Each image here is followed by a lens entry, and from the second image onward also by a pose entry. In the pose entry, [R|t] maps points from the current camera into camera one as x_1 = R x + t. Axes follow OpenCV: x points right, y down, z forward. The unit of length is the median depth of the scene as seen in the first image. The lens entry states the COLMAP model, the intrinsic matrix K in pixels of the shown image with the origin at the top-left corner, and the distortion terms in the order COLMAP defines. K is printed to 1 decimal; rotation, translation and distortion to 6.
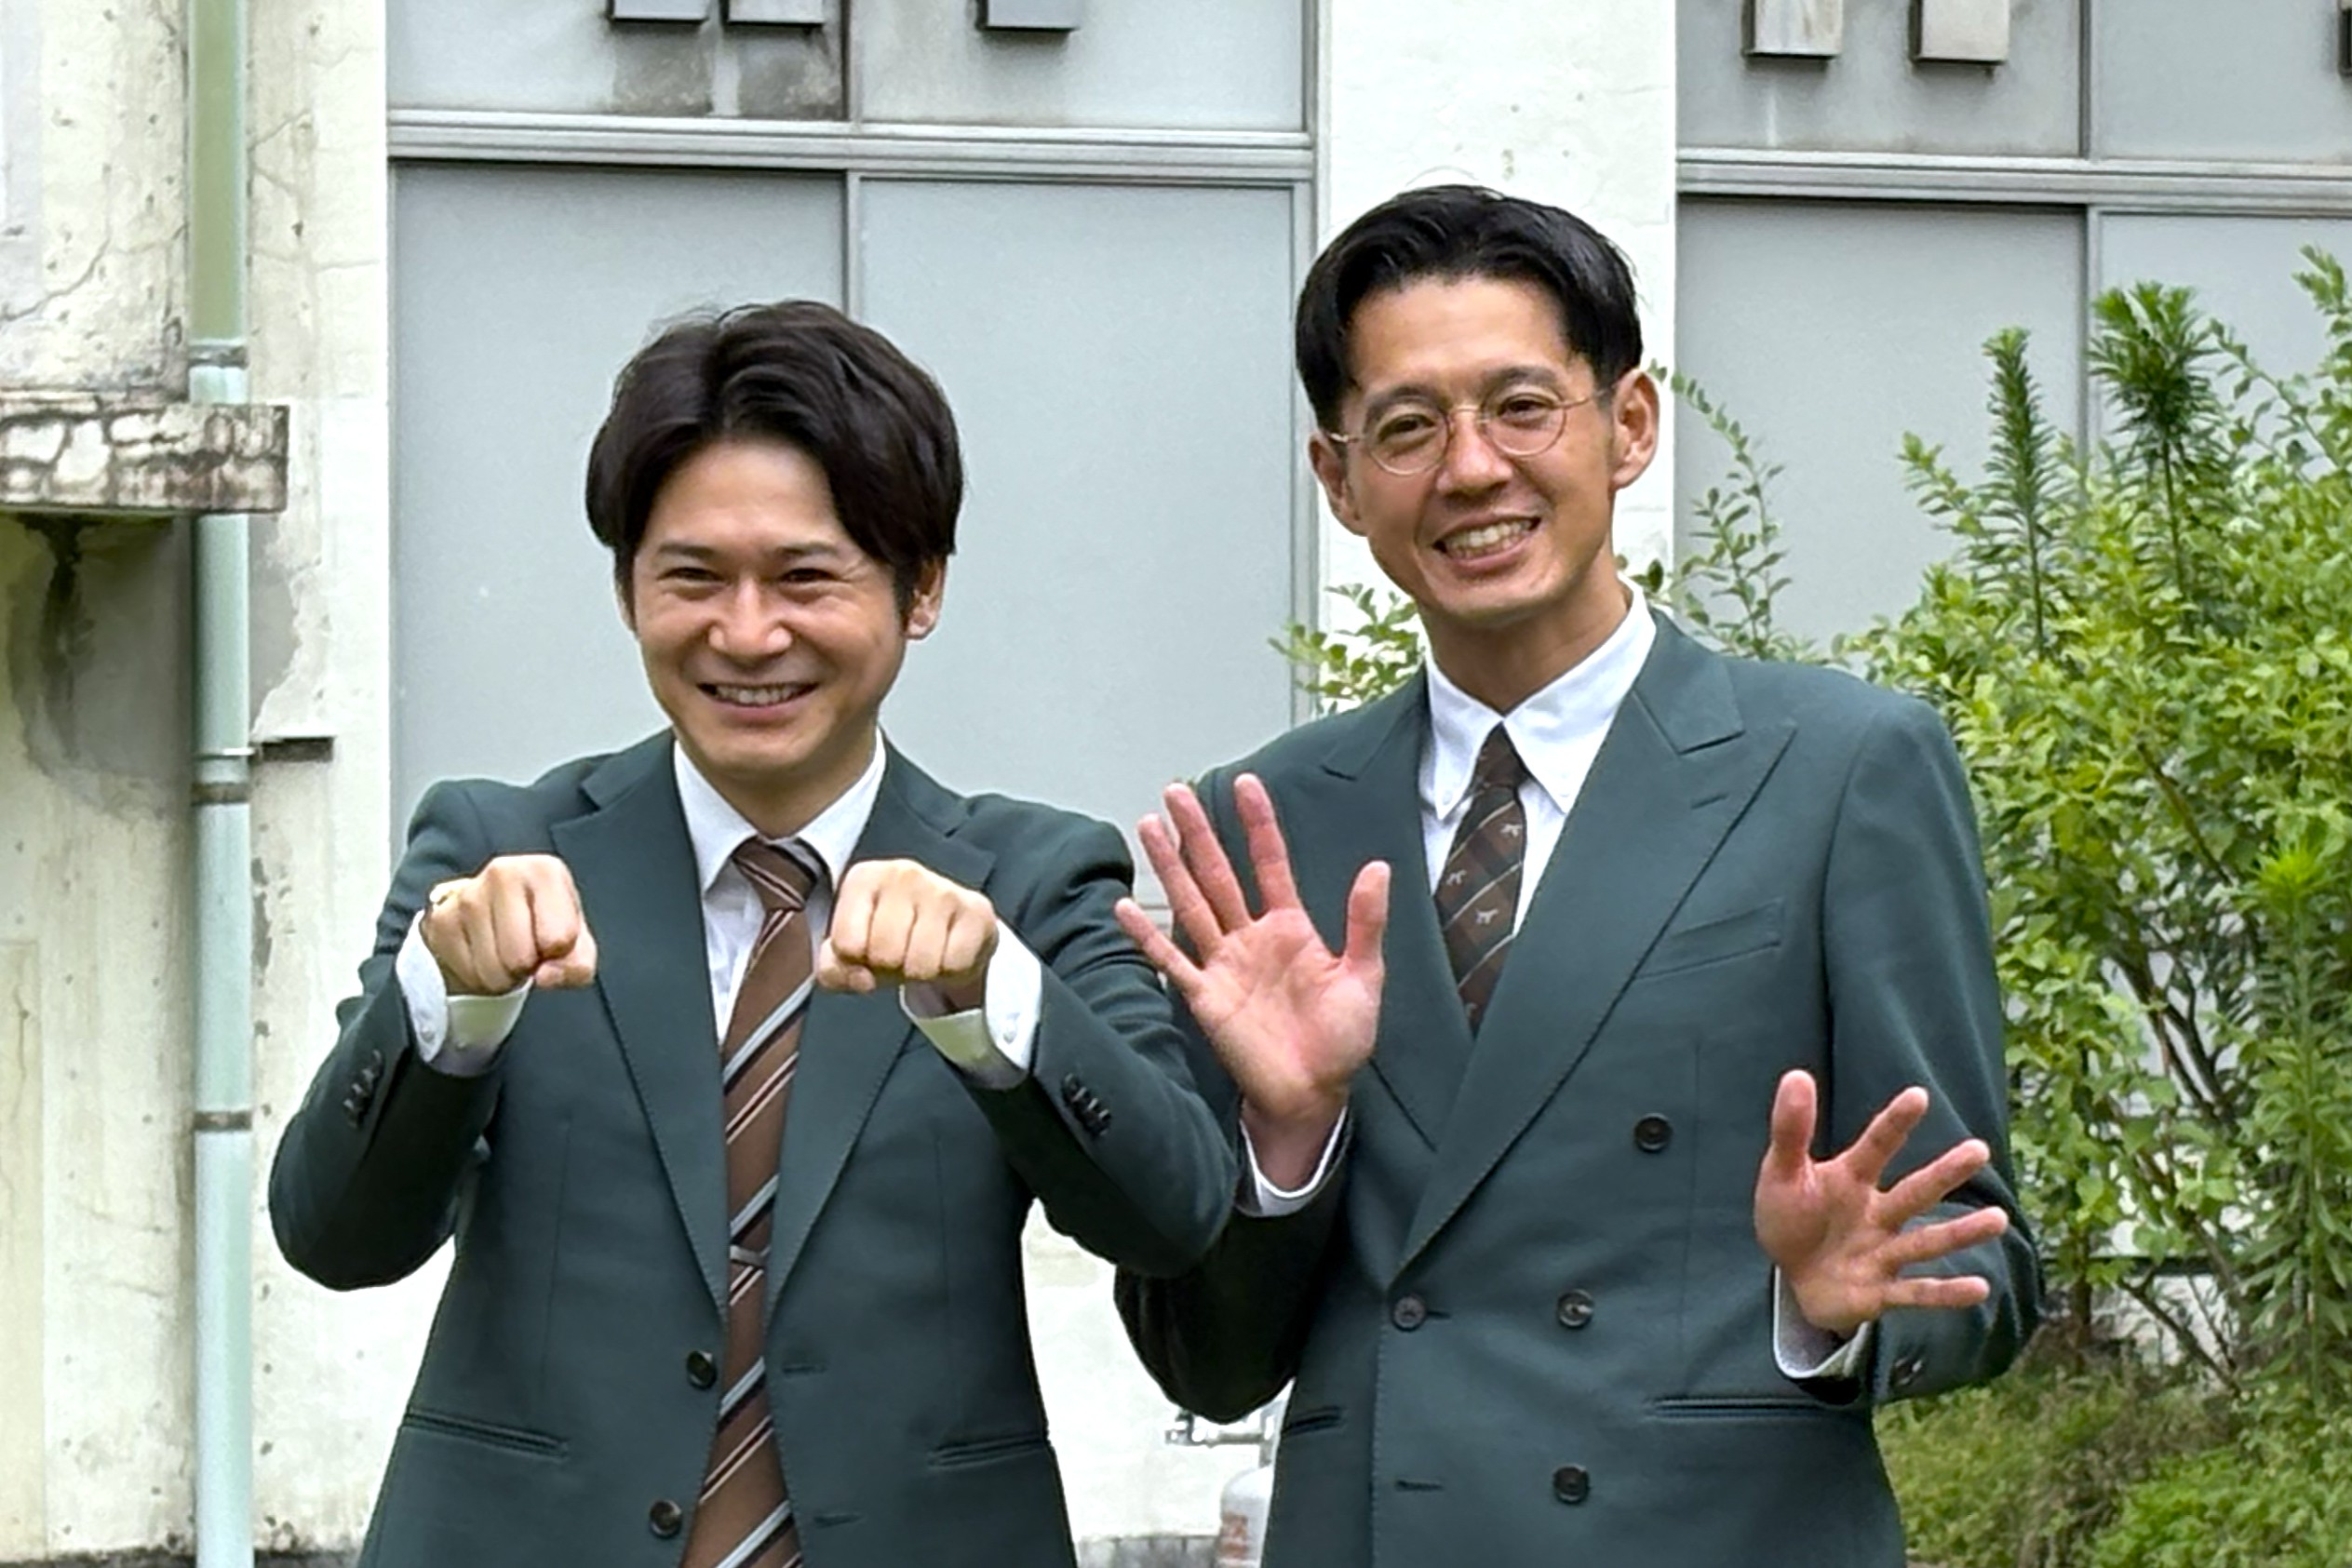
lens RADIAL K [[5962.5, 0, 1176.0], [0, 5962.5, 784.0], [0, 0, 1]] dist [0.411619, -7.220651]
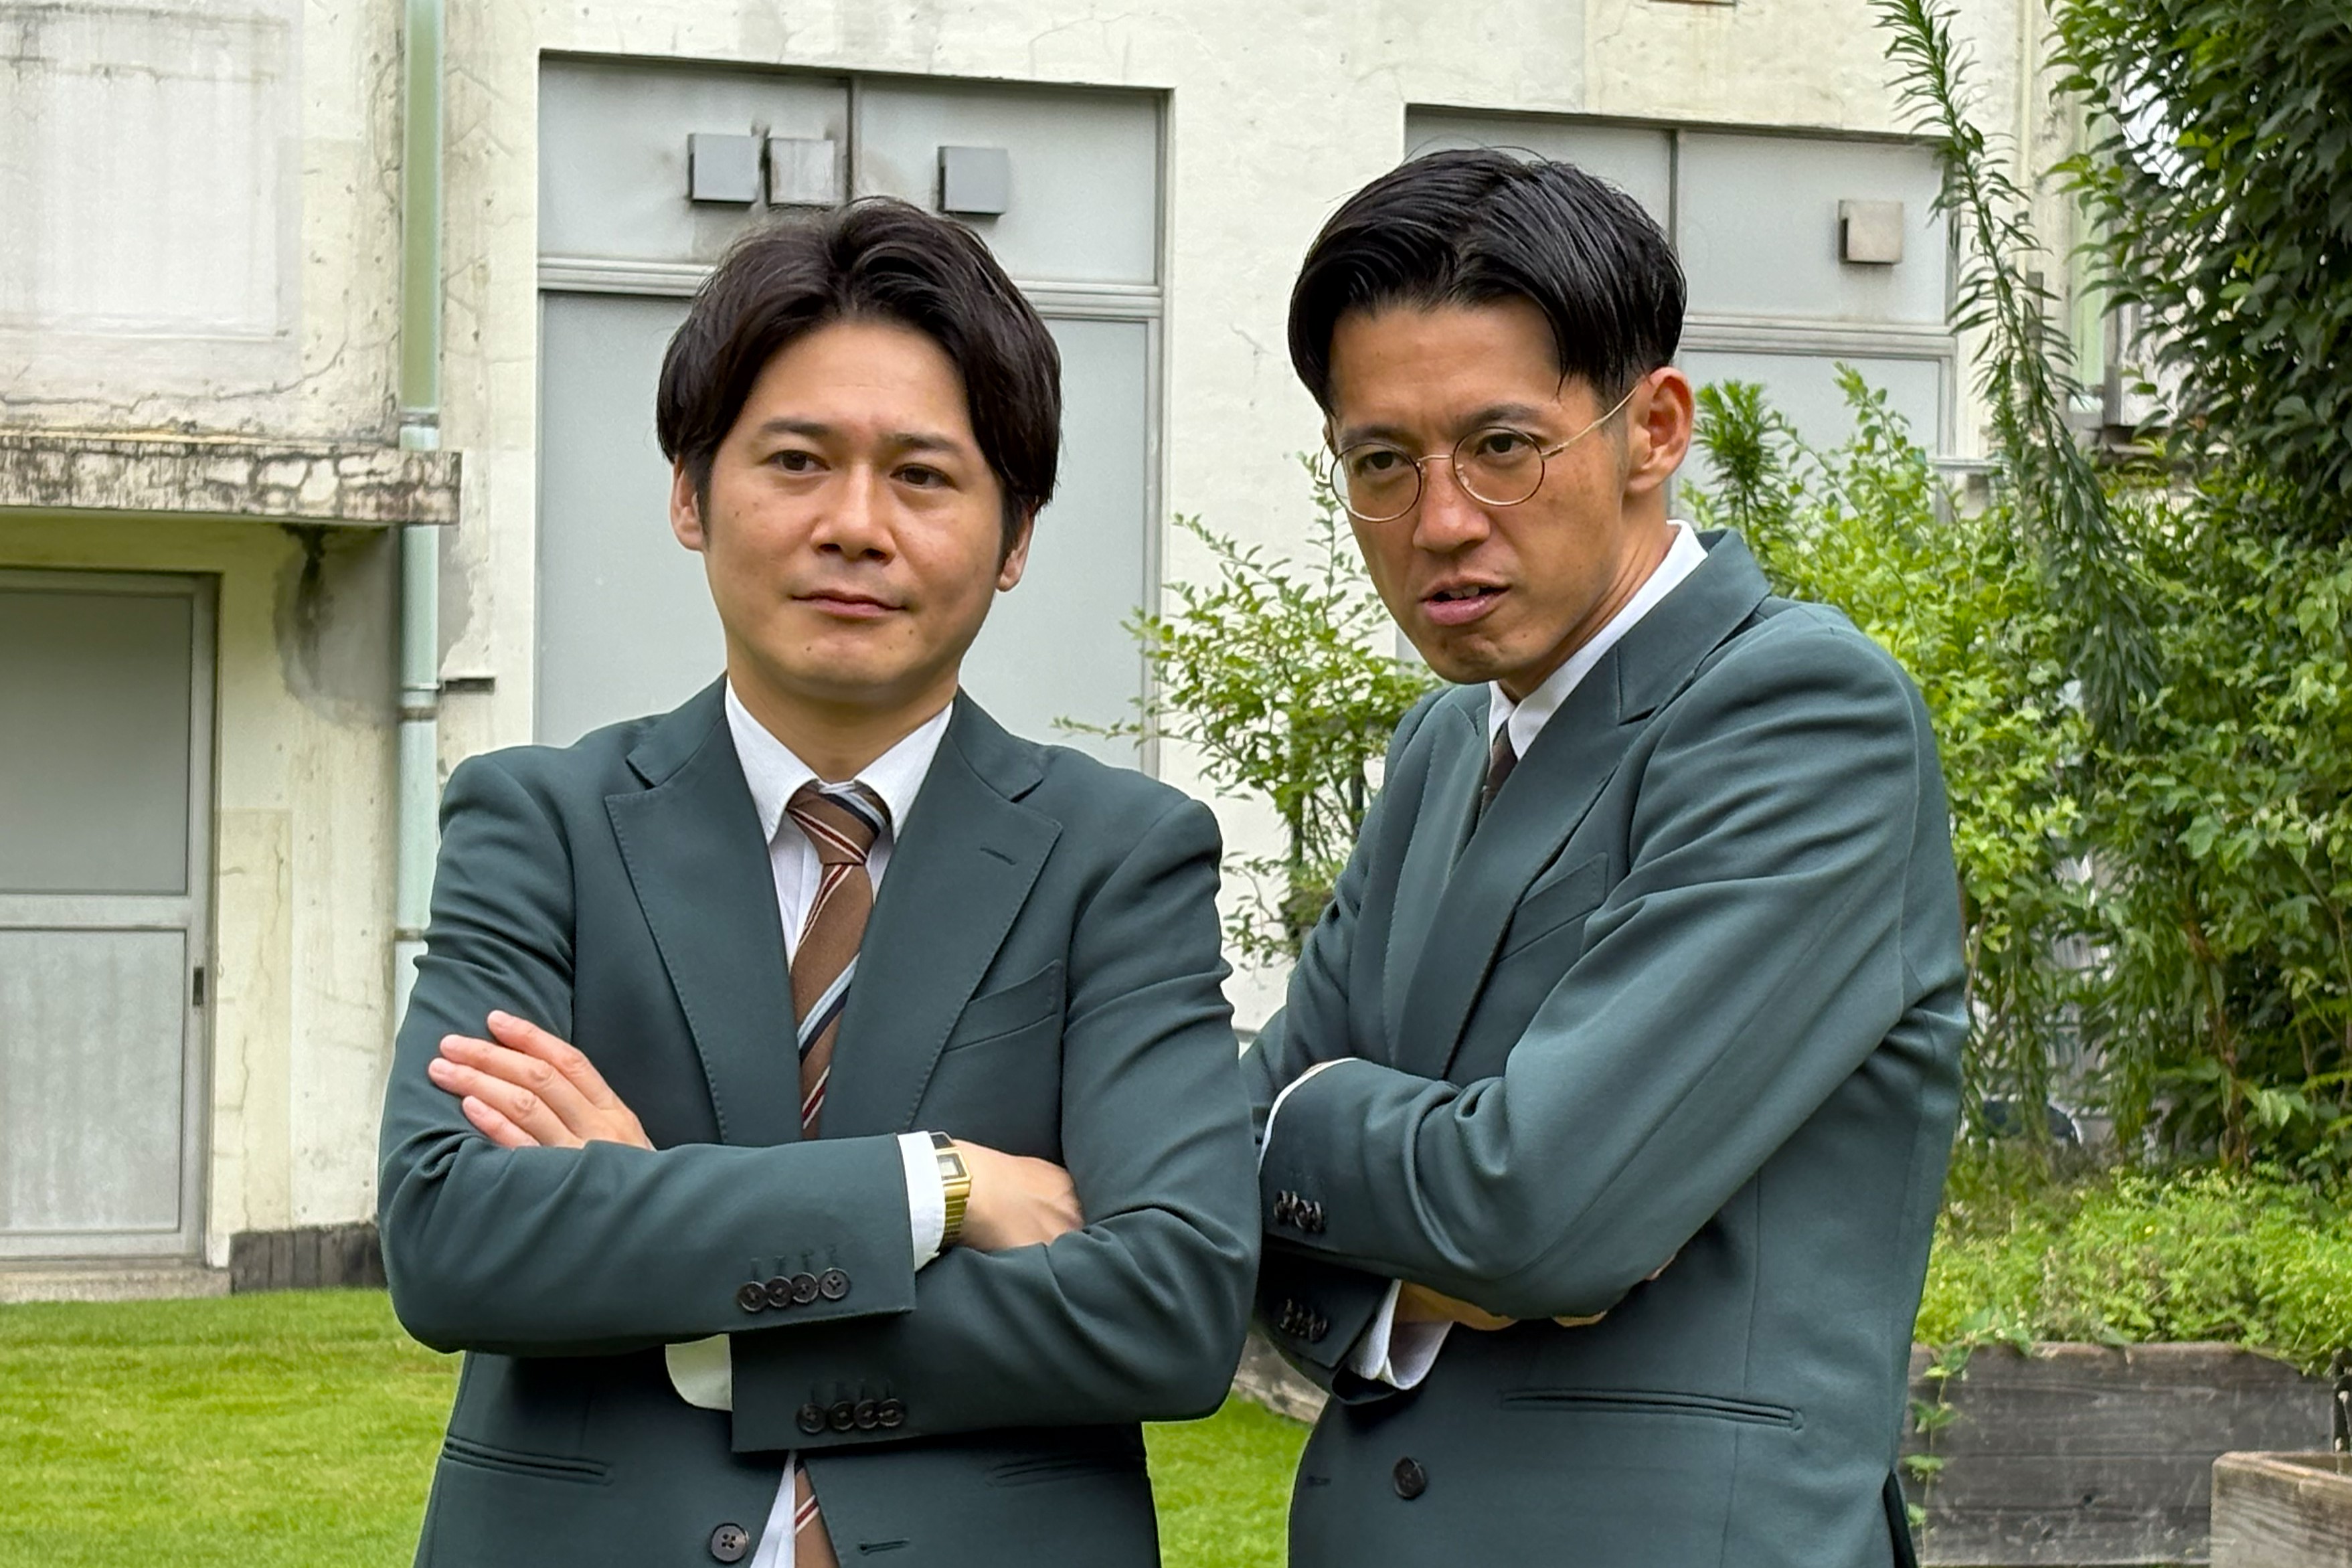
lens RADIAL K [[5050.4, 0, 1176.0], [0, 5050.4, 784.0], [0, 0, 1]] dist [-0.438805, -0.130142]
pose [[0.999234, 0.016533, 0.035462, -0.014528], [-0.016952, 0.999790, 0.011538, 0.001403], [-0.035264, -0.012131, 0.999304, -0.235497]]
